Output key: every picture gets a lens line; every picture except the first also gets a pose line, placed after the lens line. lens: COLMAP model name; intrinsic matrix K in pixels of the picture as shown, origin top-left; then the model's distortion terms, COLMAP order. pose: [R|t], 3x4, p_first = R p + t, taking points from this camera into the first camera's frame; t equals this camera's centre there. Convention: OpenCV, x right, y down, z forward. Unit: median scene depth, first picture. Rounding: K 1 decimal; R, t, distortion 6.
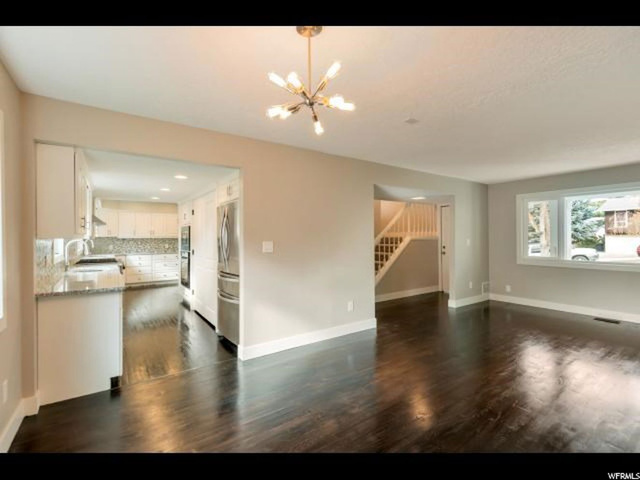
lens RADIAL K [[293.0, 0, 319.3], [0, 293.0, 237.4], [0, 0, 1]] dist [0.017606, -0.000173]
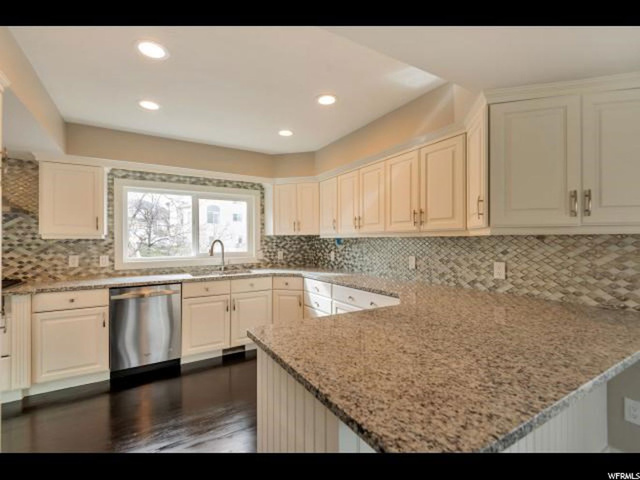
lens RADIAL K [[293.0, 0, 319.0], [0, 293.0, 241.6], [0, 0, 1]] dist [0.017606, -0.000173]
pose [[-0.073876, 0.008871, -0.997228, -0.220598], [0.004837, 0.999952, 0.008537, 0.004787], [0.997256, -0.004193, -0.073915, 1.028922]]
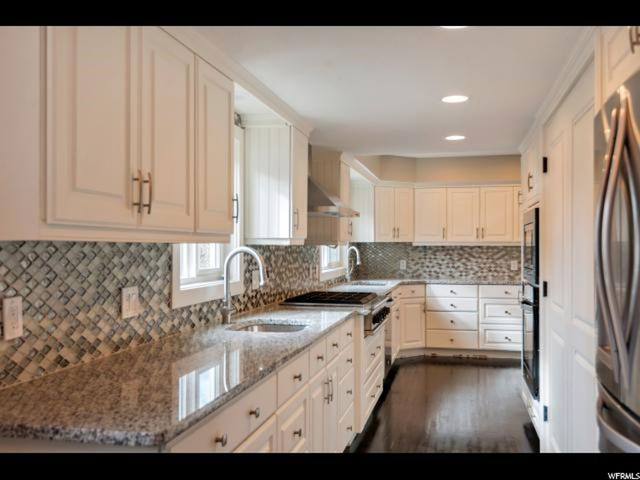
lens RADIAL K [[649.1, 0, 319.5], [0, 649.1, 239.5], [0, 0, 1]] dist [0.030059, 0.000000]
pose [[0.680503, -0.001785, -0.732743, -0.047486], [-0.005071, 0.999962, -0.007145, 0.001721], [0.732727, 0.008578, 0.680468, 0.213098]]
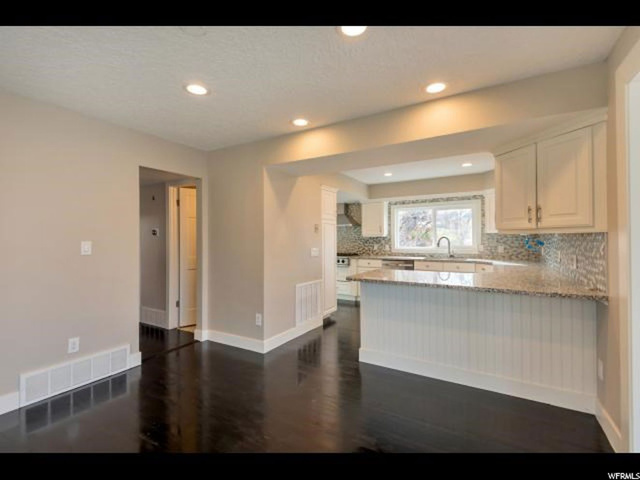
lens RADIAL K [[293.0, 0, 320.3], [0, 293.0, 237.9], [0, 0, 1]] dist [0.017606, -0.000173]
pose [[-0.911868, 0.007138, -0.410422, -0.110794], [0.008088, 0.999967, -0.000579, 0.005657], [0.410405, -0.003848, -0.911895, 1.349844]]
